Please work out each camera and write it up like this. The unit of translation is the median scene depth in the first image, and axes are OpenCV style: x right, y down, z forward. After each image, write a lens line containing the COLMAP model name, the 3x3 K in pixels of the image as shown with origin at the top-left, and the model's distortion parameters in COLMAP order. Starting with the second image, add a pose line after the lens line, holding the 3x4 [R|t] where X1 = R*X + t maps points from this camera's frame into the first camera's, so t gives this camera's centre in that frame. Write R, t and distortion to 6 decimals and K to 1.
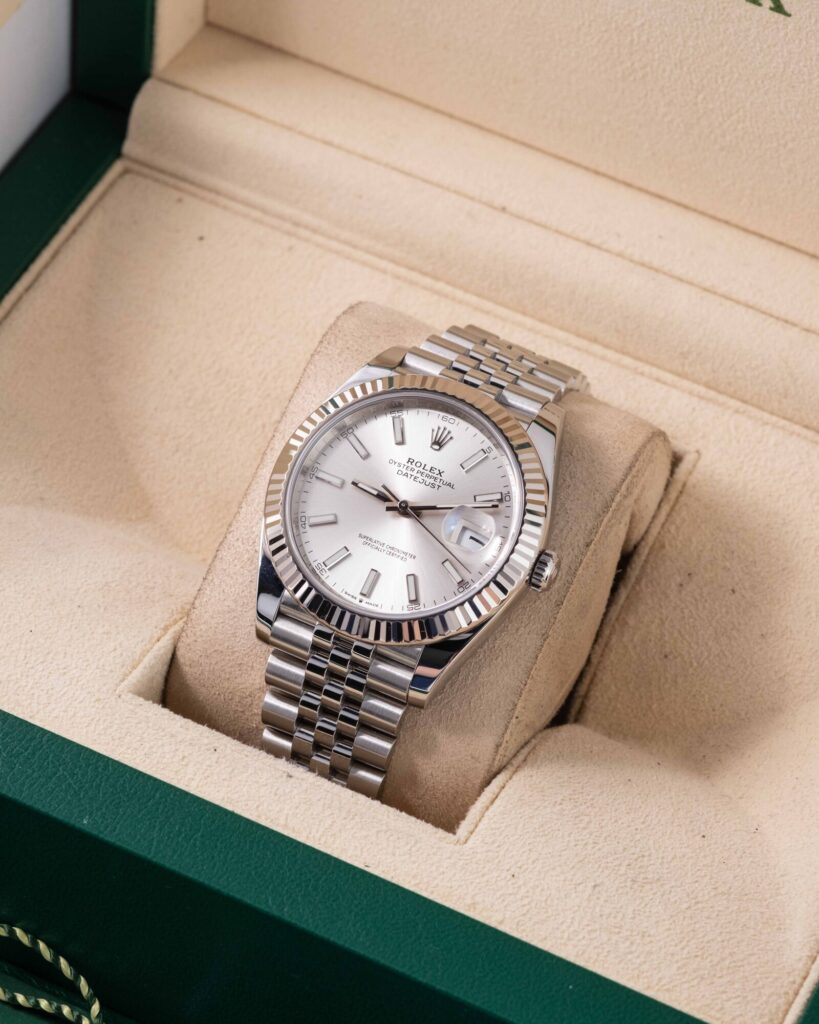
lens RADIAL K [[3896.9, 0, 409.5], [0, 3896.9, 512.0], [0, 0, 1]] dist [0.274862, -3.437242]
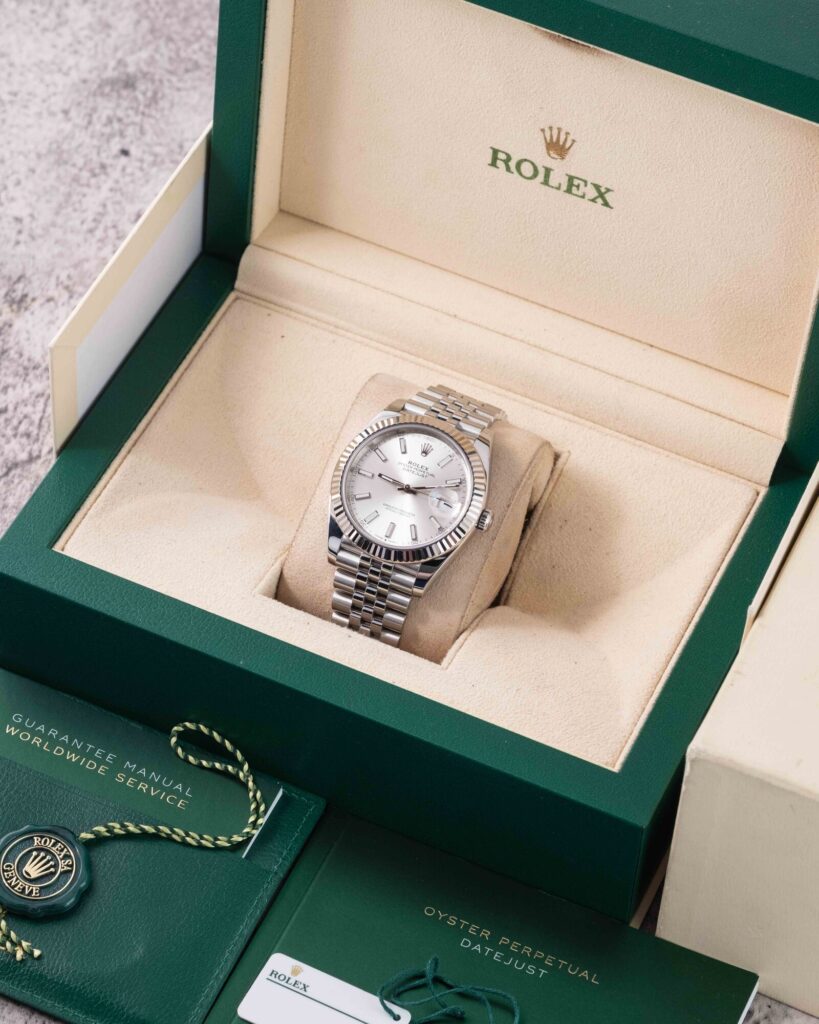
lens RADIAL K [[3896.9, 0, 409.5], [0, 3896.9, 512.0], [0, 0, 1]] dist [0.274862, -3.437242]
pose [[0.999404, -0.027715, 0.020602, -0.036869], [0.027532, 0.999580, 0.009073, -0.006297], [-0.020845, -0.008500, 0.999747, -0.792397]]
